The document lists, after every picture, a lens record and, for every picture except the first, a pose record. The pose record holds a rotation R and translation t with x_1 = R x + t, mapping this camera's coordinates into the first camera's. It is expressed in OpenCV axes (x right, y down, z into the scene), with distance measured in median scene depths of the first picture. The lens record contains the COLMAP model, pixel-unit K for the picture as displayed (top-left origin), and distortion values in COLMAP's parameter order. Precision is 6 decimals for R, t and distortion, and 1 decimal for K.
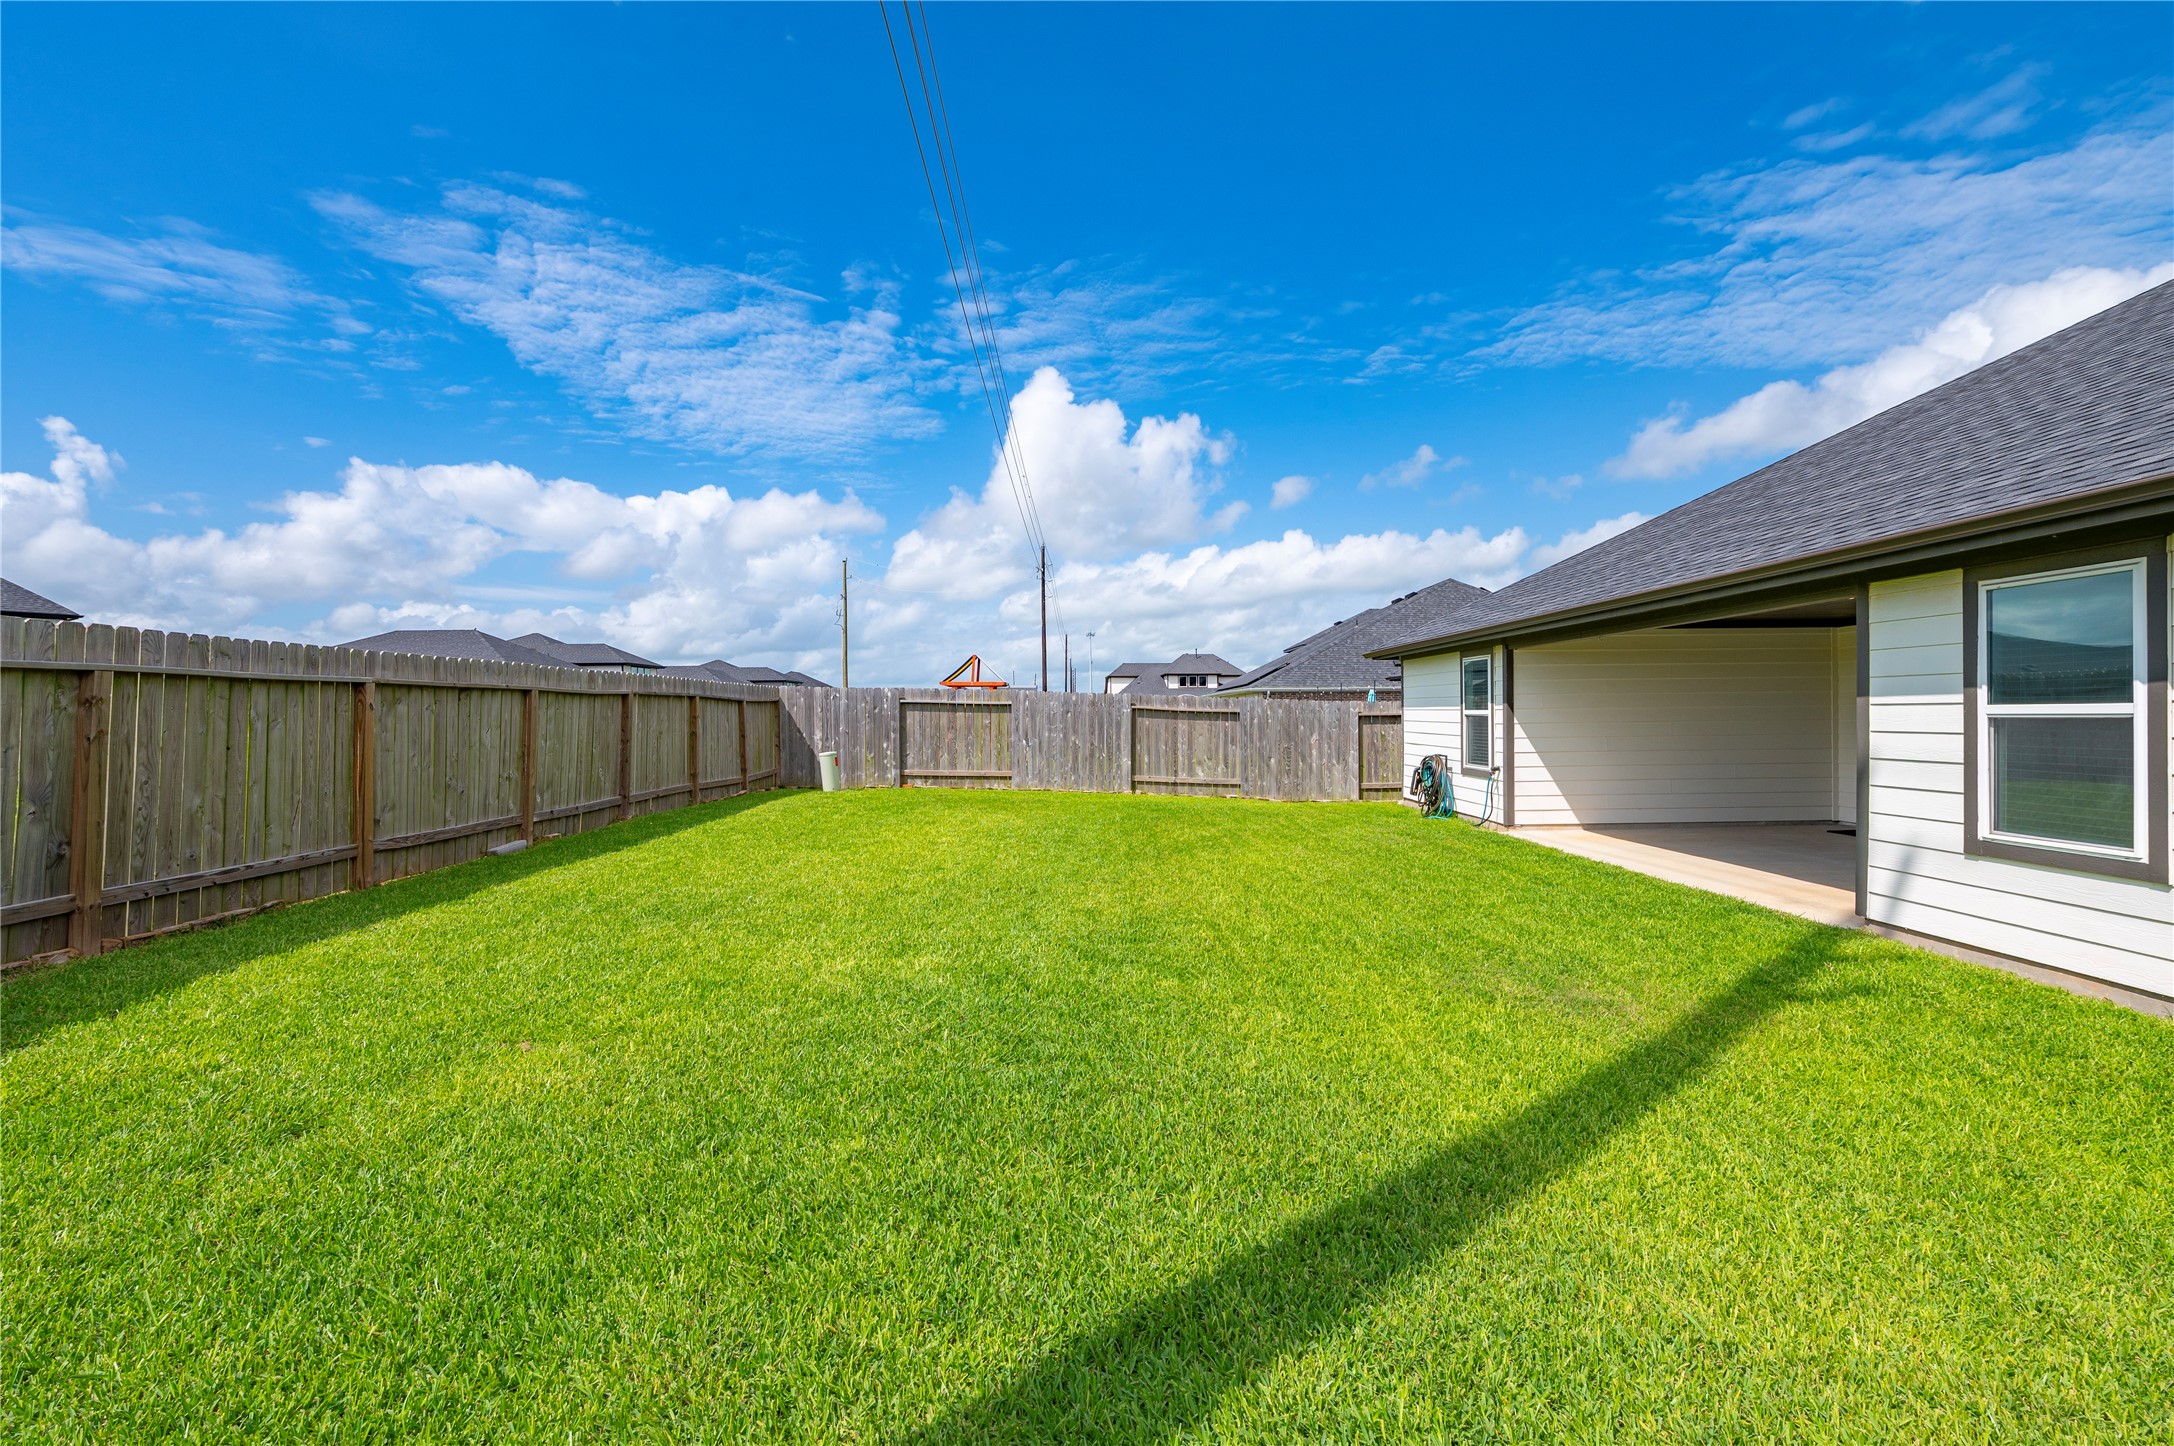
lens RADIAL K [[961.0, 0, 1090.5], [0, 961.0, 723.7], [0, 0, 1]] dist [-0.002972, -0.000444]
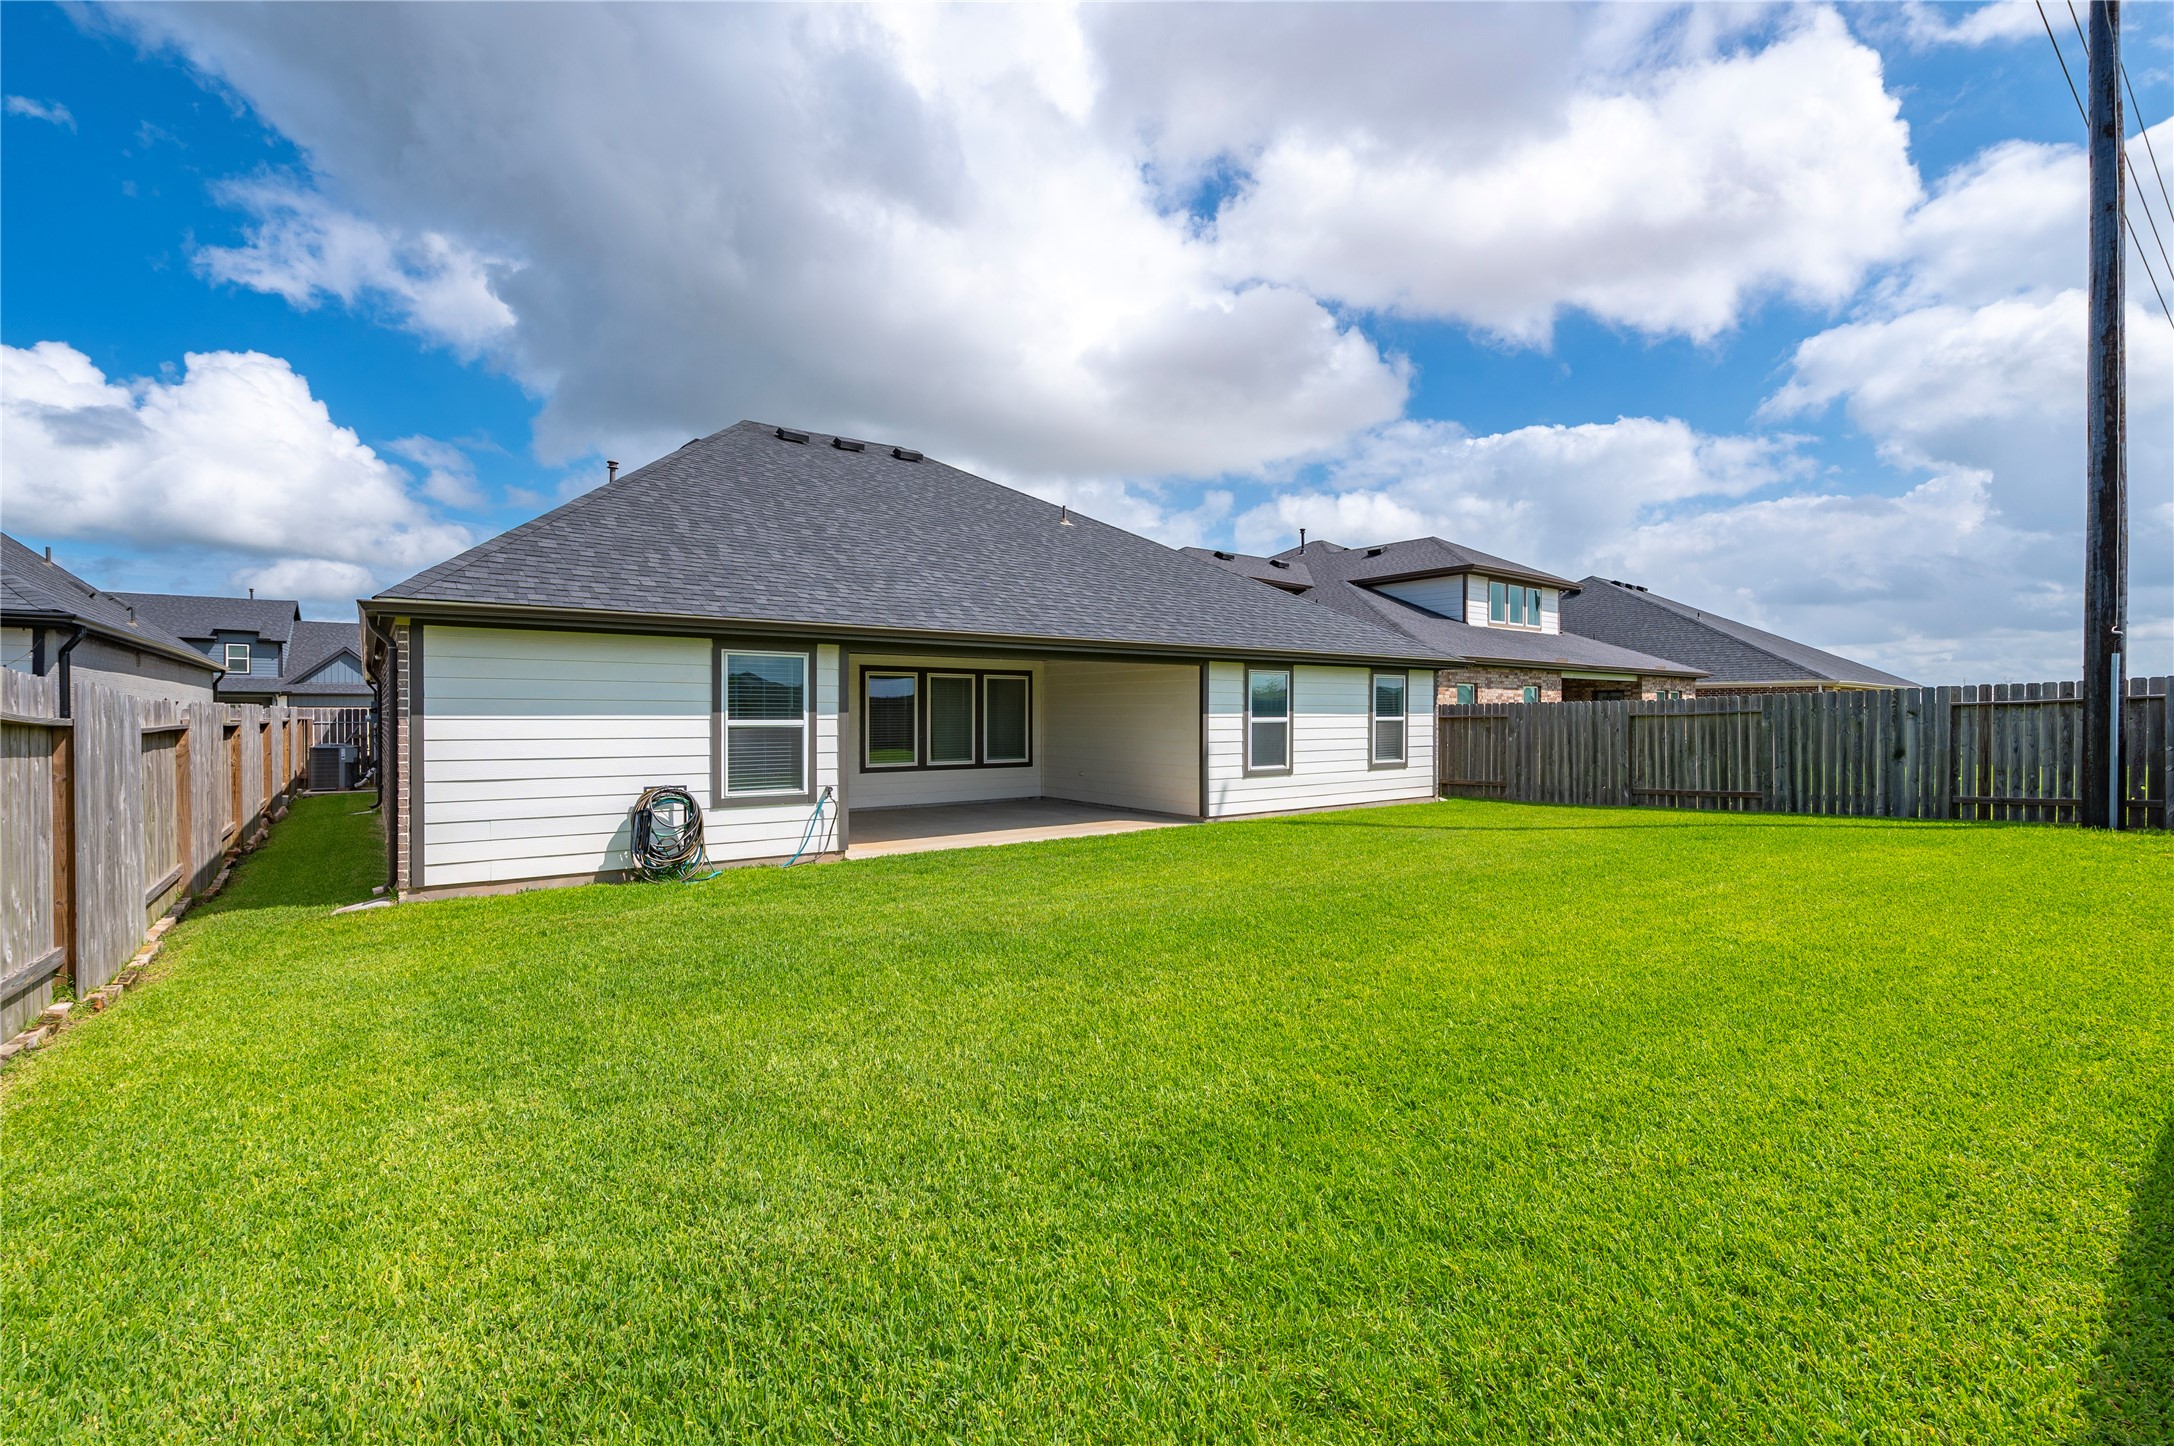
lens RADIAL K [[933.3, 0, 1077.1], [0, 933.3, 723.9], [0, 0, 1]] dist [-0.001433, -0.000182]
pose [[-0.590427, 0.001267, 0.807090, -0.258938], [0.014258, 0.999859, 0.008861, -0.010398], [-0.806965, 0.016739, -0.590362, 0.907925]]
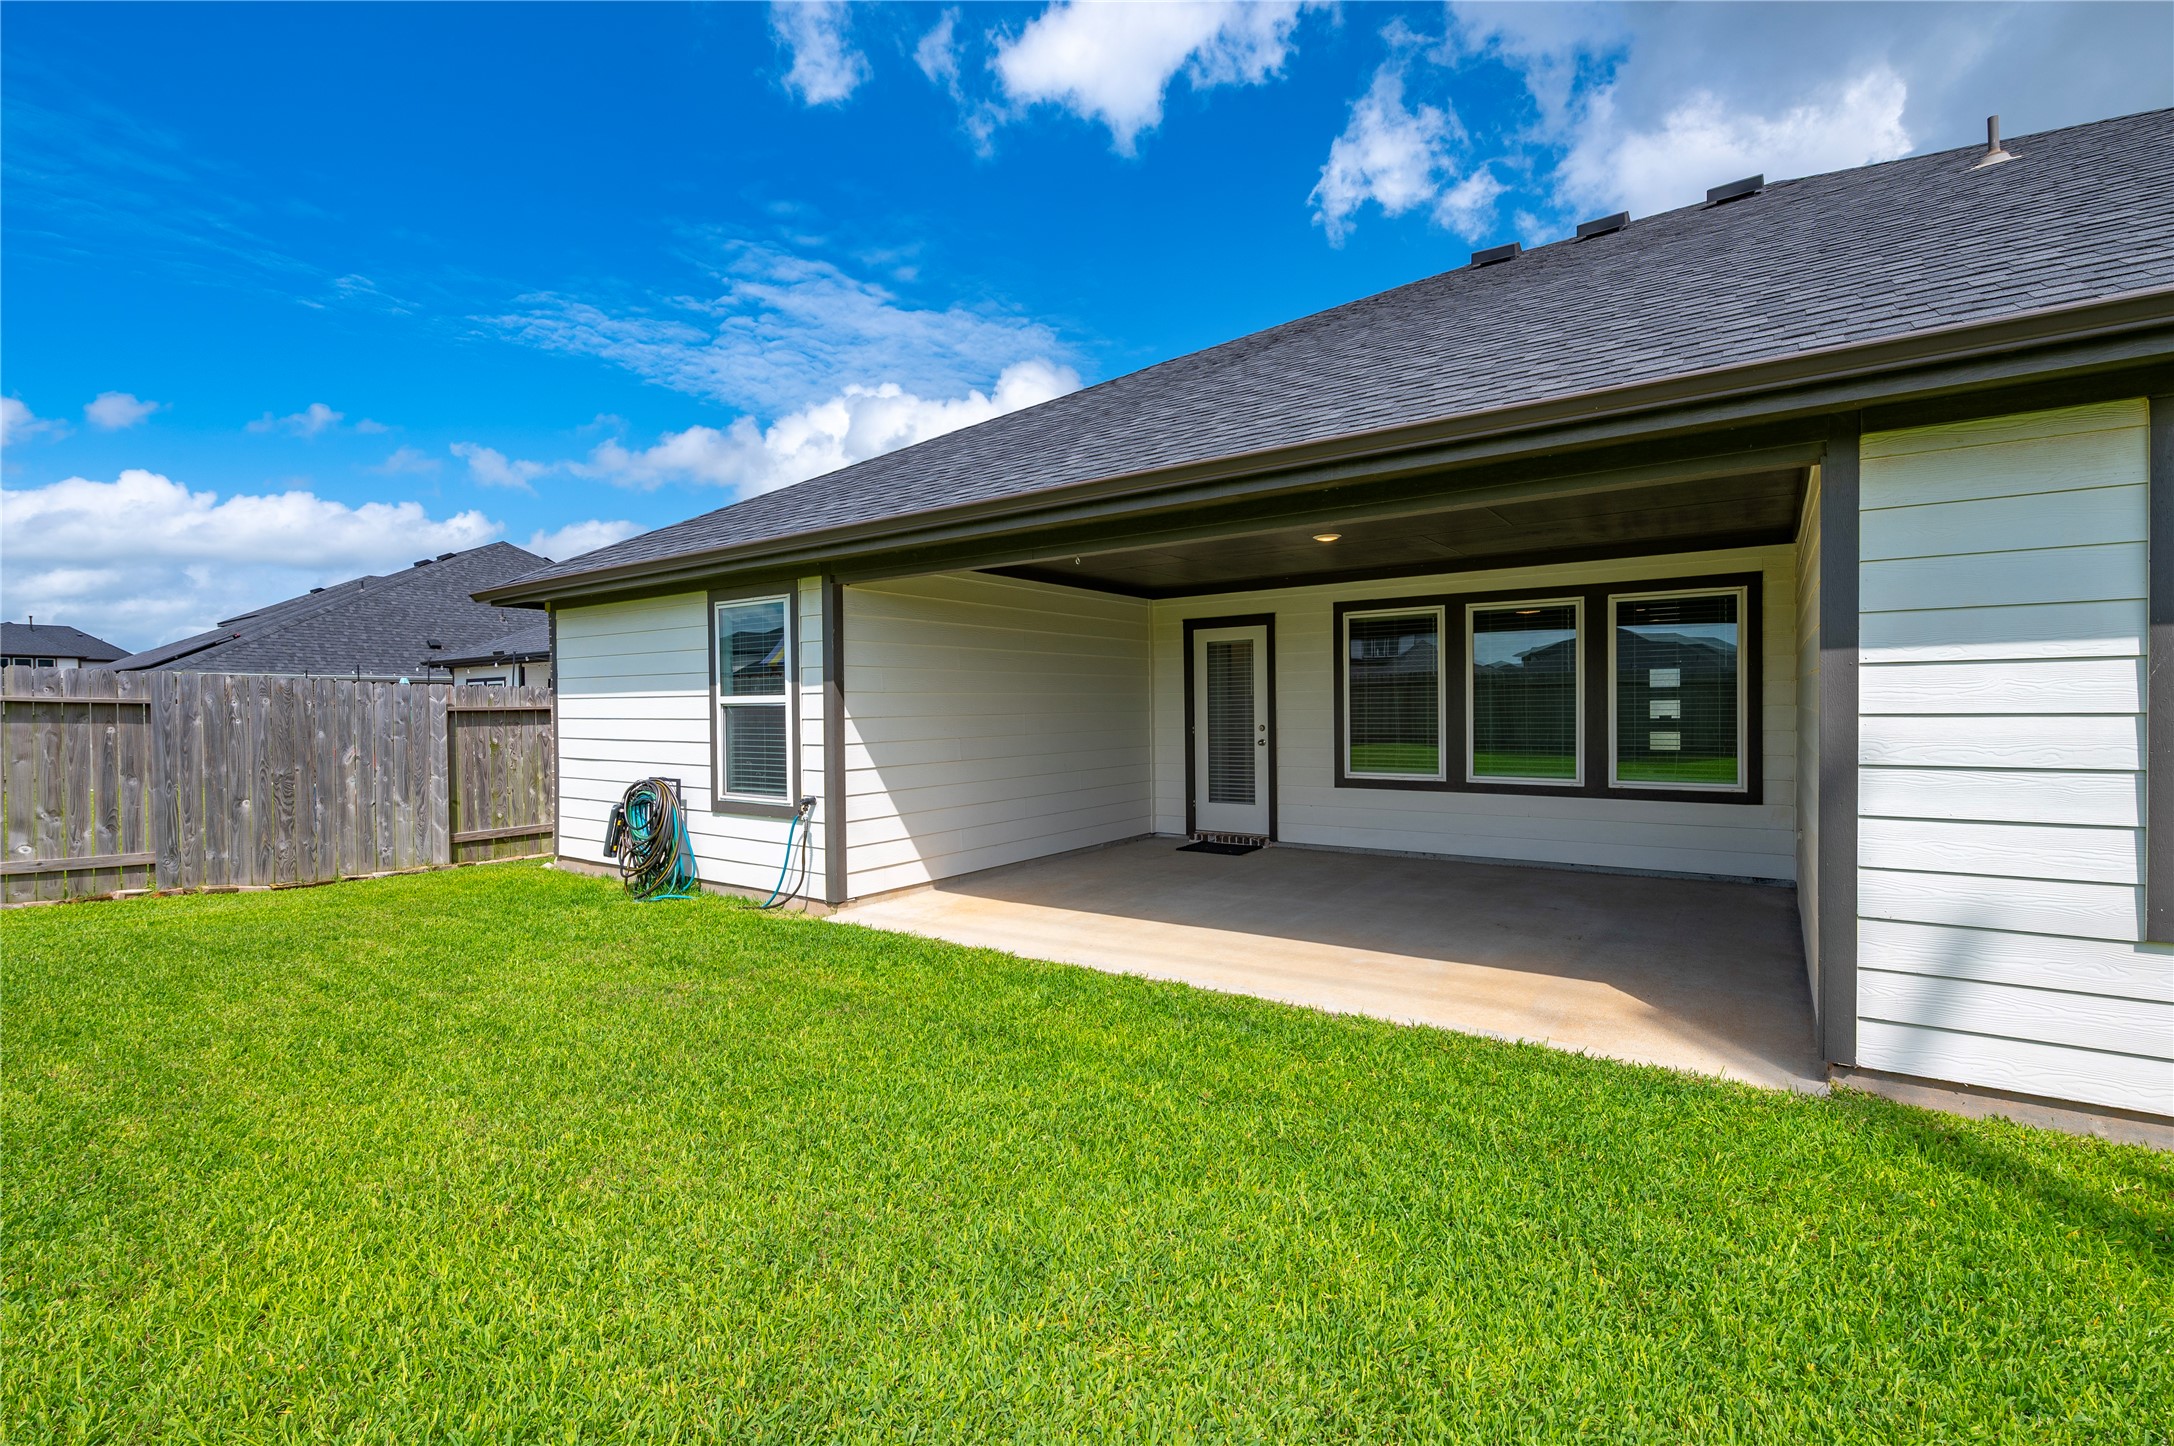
lens RADIAL K [[961.0, 0, 1090.5], [0, 961.0, 723.7], [0, 0, 1]] dist [-0.002972, -0.000444]
pose [[0.584792, -0.011856, 0.811097, 0.048768], [0.013702, 0.999895, 0.004737, 0.001555], [-0.811067, 0.008344, 0.584893, 0.379814]]
